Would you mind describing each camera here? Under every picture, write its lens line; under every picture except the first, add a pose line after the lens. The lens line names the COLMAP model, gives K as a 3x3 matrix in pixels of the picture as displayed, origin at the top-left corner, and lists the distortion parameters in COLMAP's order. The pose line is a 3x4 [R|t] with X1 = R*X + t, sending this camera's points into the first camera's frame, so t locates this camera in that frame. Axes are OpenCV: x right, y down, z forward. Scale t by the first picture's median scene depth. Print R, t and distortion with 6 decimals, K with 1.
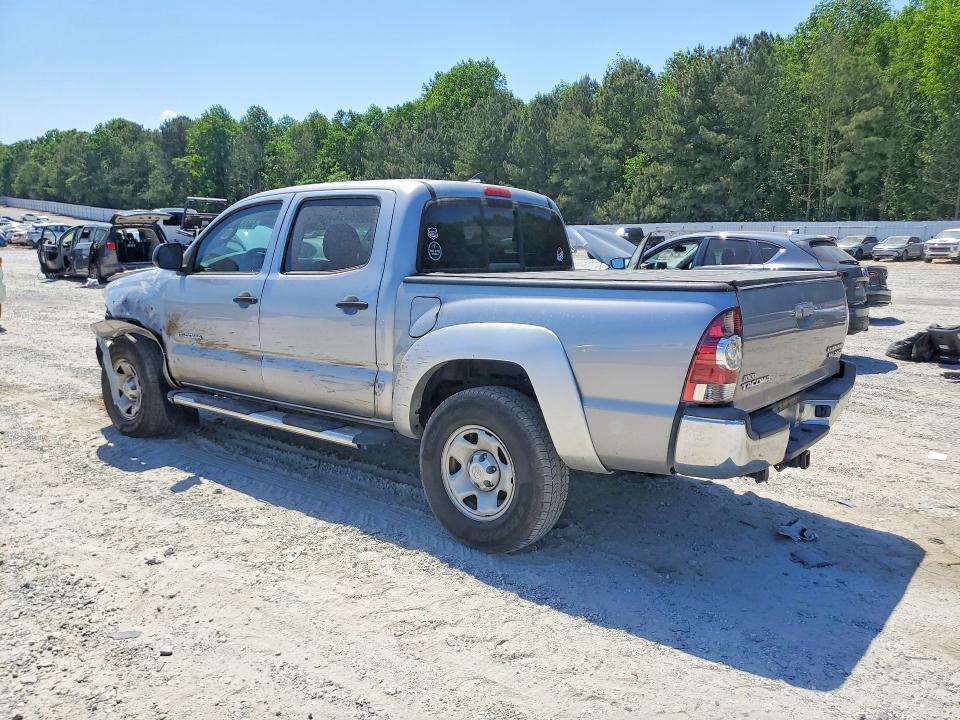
lens RADIAL K [[742.1, 0, 480.0], [0, 742.1, 360.0], [0, 0, 1]] dist [0.001279, 0.003893]
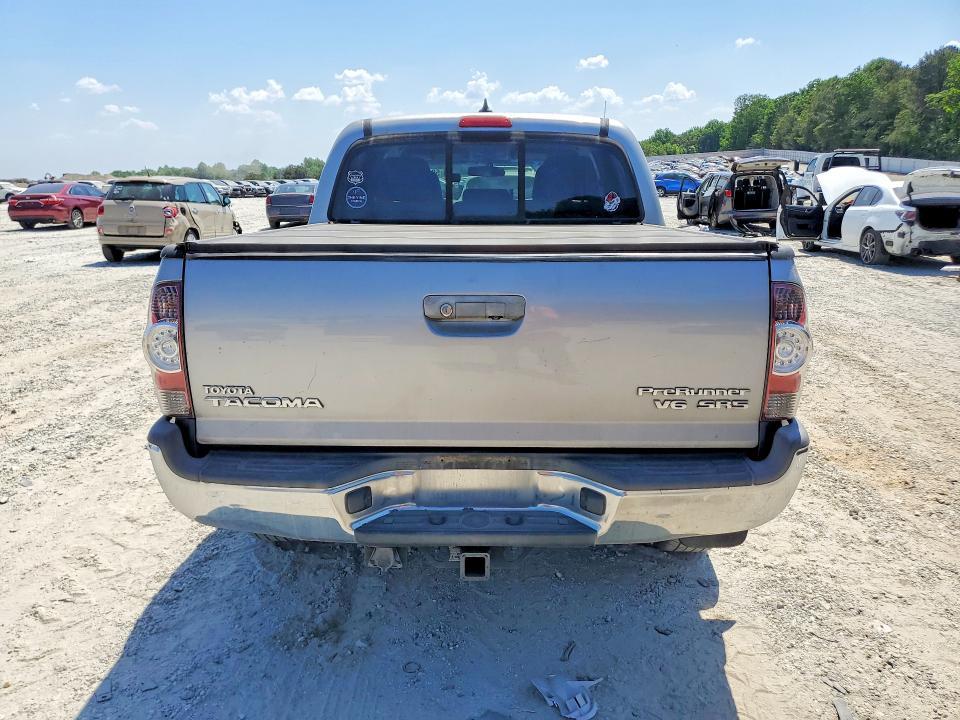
lens RADIAL K [[742.1, 0, 480.0], [0, 742.1, 360.0], [0, 0, 1]] dist [0.001279, 0.003893]
pose [[0.613670, 0.163193, -0.772514, 0.100949], [-0.109812, 0.986539, 0.121173, -0.010673], [0.781889, 0.010471, 0.623329, 0.076133]]
